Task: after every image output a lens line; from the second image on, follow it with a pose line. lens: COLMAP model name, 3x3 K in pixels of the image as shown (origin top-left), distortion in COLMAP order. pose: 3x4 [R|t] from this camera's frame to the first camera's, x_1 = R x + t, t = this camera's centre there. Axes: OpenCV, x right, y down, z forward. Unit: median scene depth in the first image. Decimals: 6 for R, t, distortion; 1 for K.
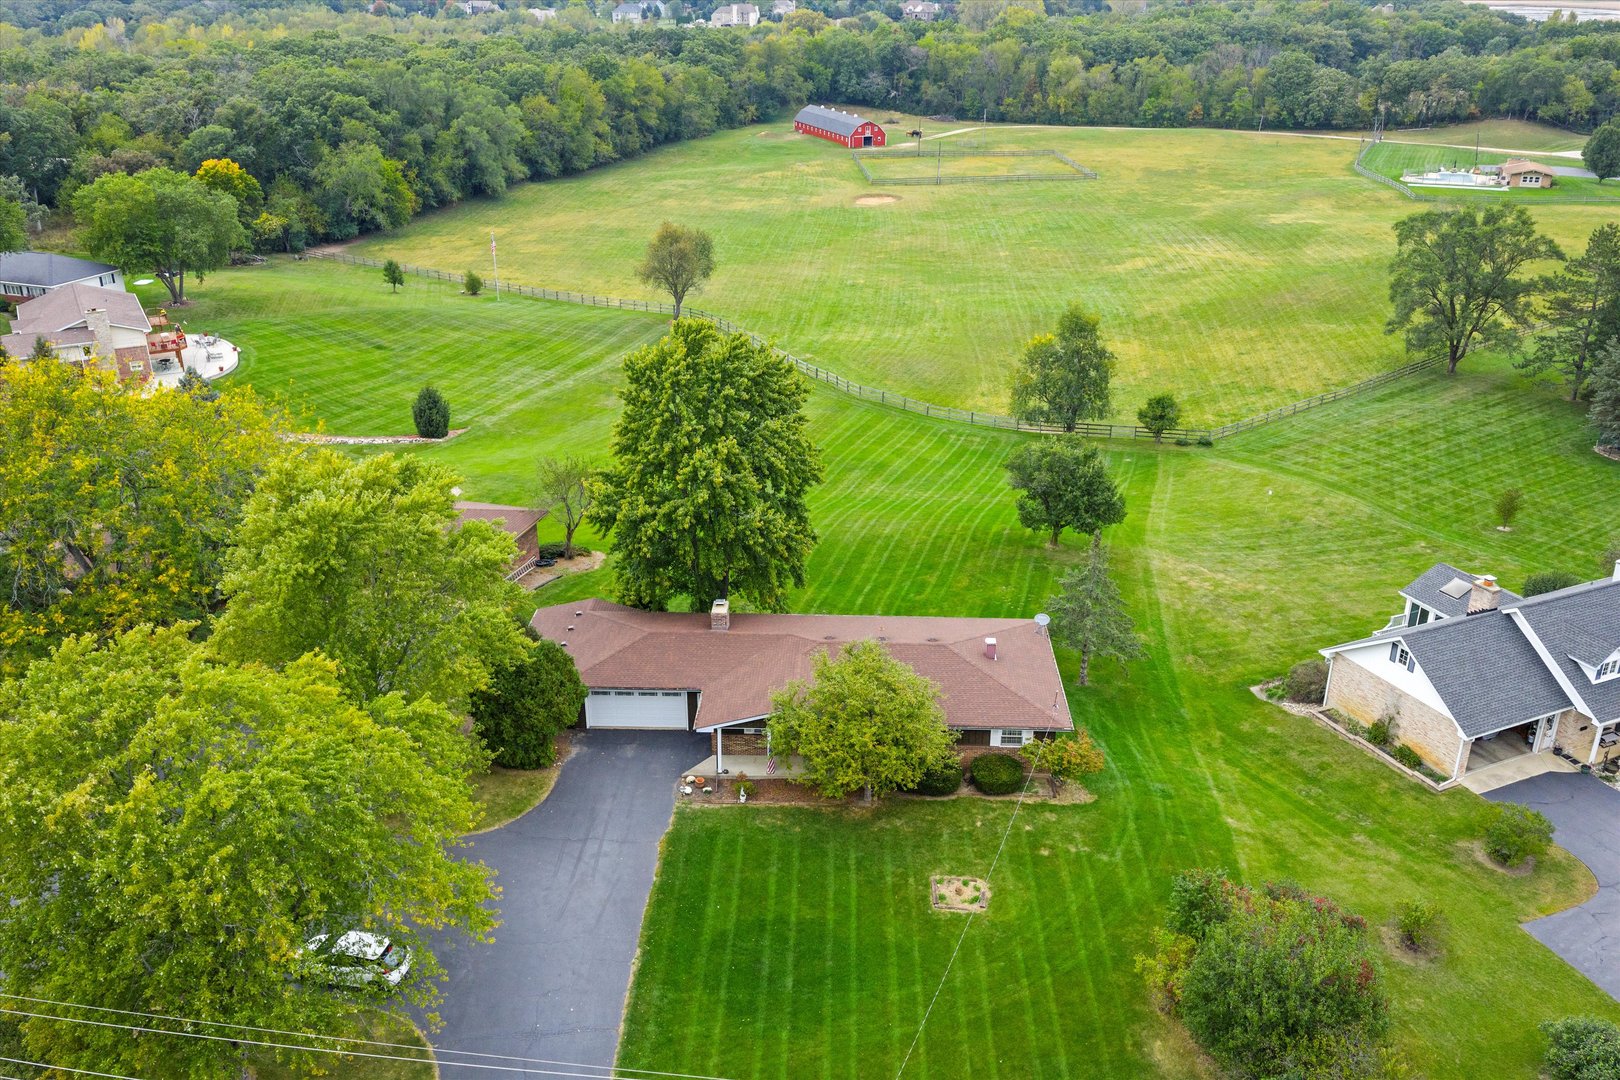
lens RADIAL K [[1315.0, 0, 809.8], [0, 1315.0, 539.8], [0, 0, 1]] dist [0.012302, -0.025484]
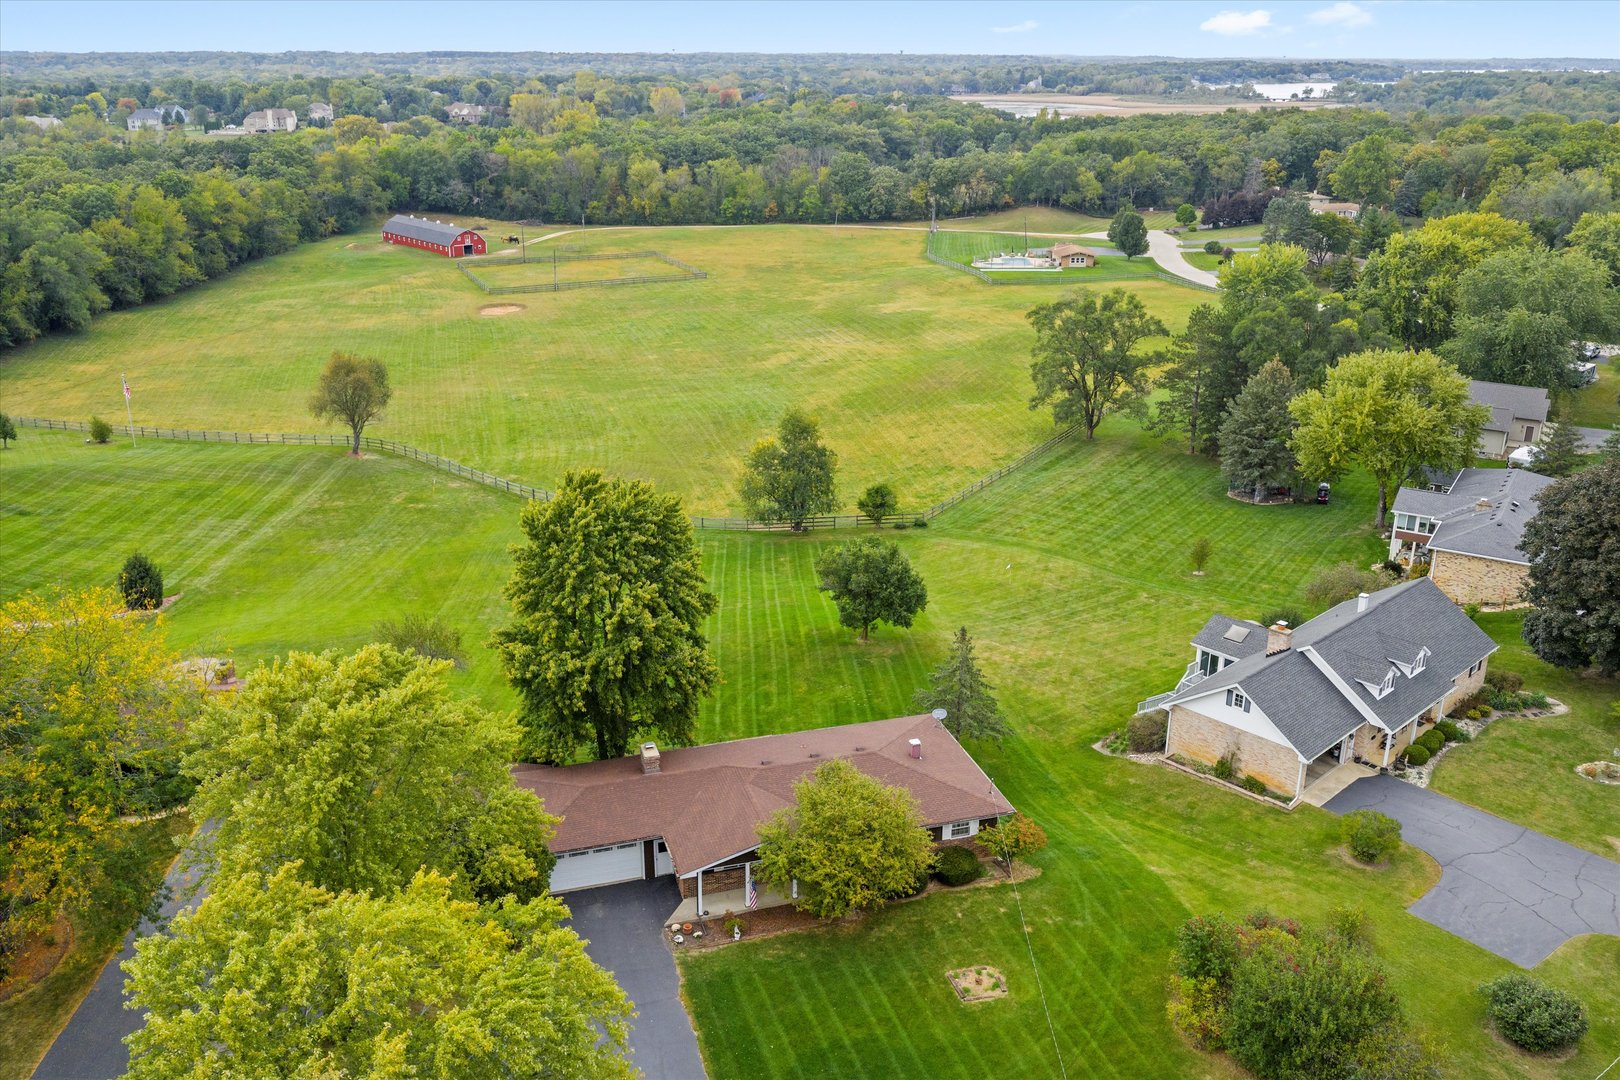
lens RADIAL K [[1315.0, 0, 803.7], [0, 1315.0, 547.3], [0, 0, 1]] dist [0.012302, -0.025484]
pose [[0.945612, -0.111199, 0.305701, -0.107267], [0.129455, 0.990777, -0.040041, -0.020435], [-0.298429, 0.077437, 0.951285, -0.002060]]
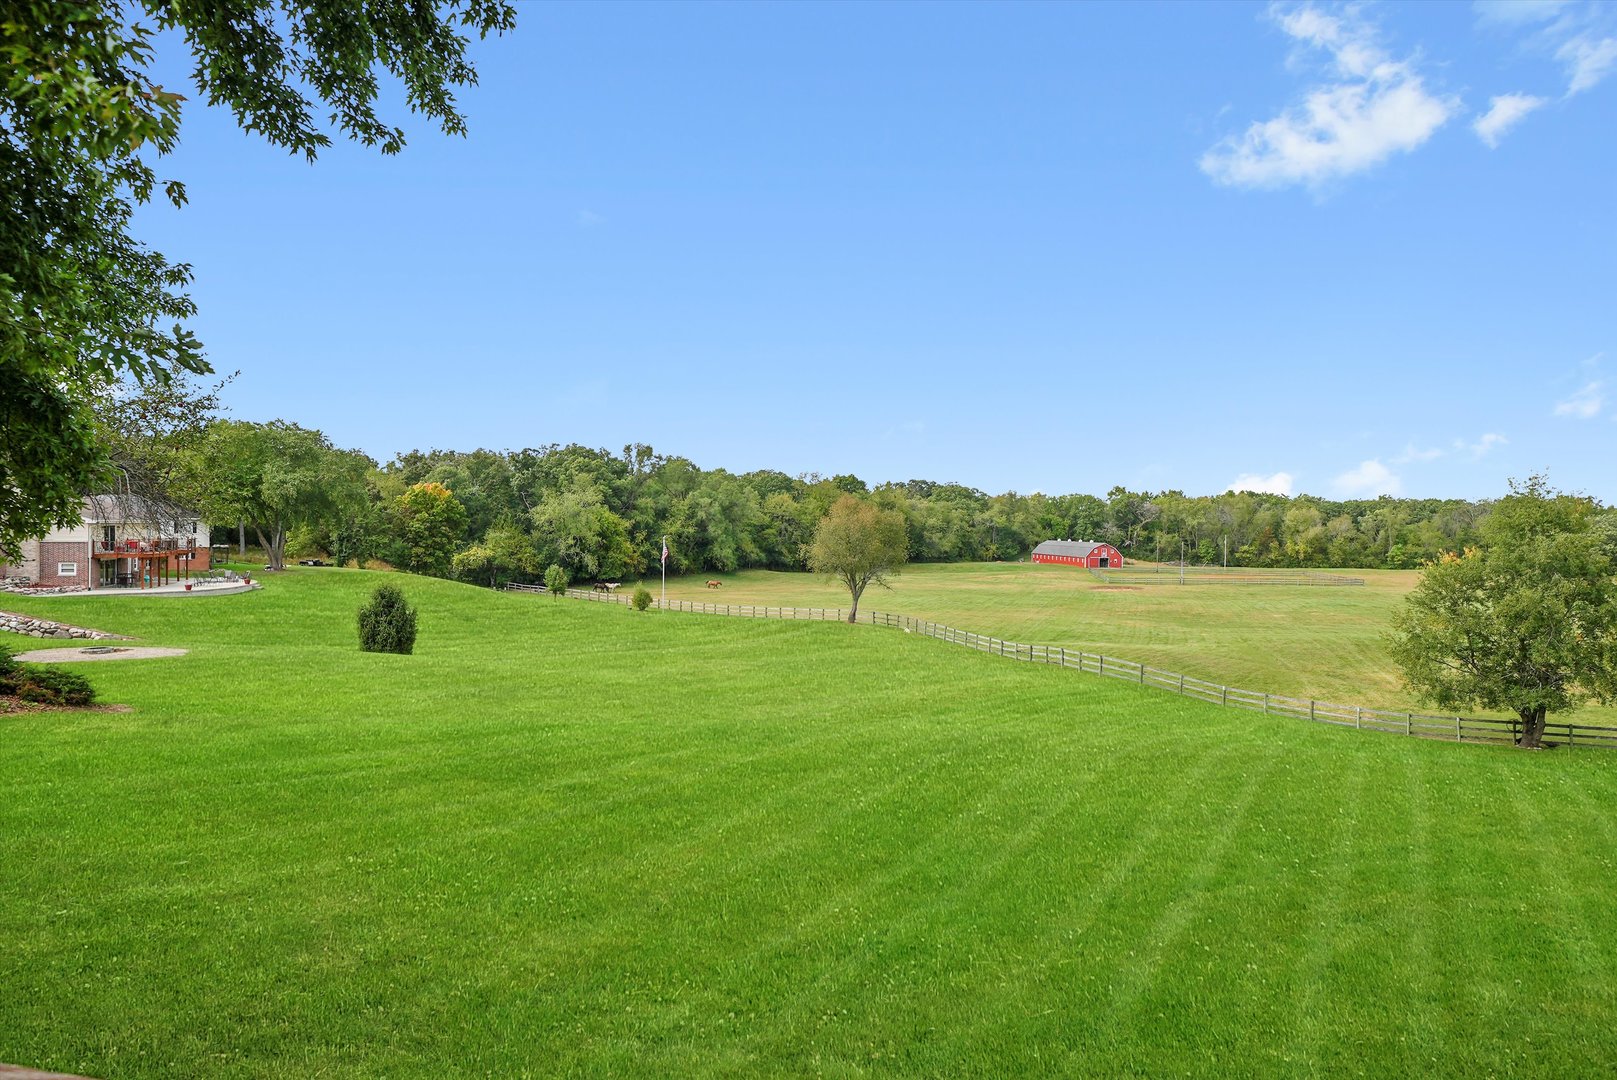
lens RADIAL K [[1062.1, 0, 798.8], [0, 1062.1, 540.2], [0, 0, 1]] dist [0.027993, -0.003890]
pose [[0.972201, 0.014185, -0.233719, 0.015652], [-0.102273, 0.923640, -0.369364, 0.027141], [0.210633, 0.382999, 0.899414, 0.471400]]
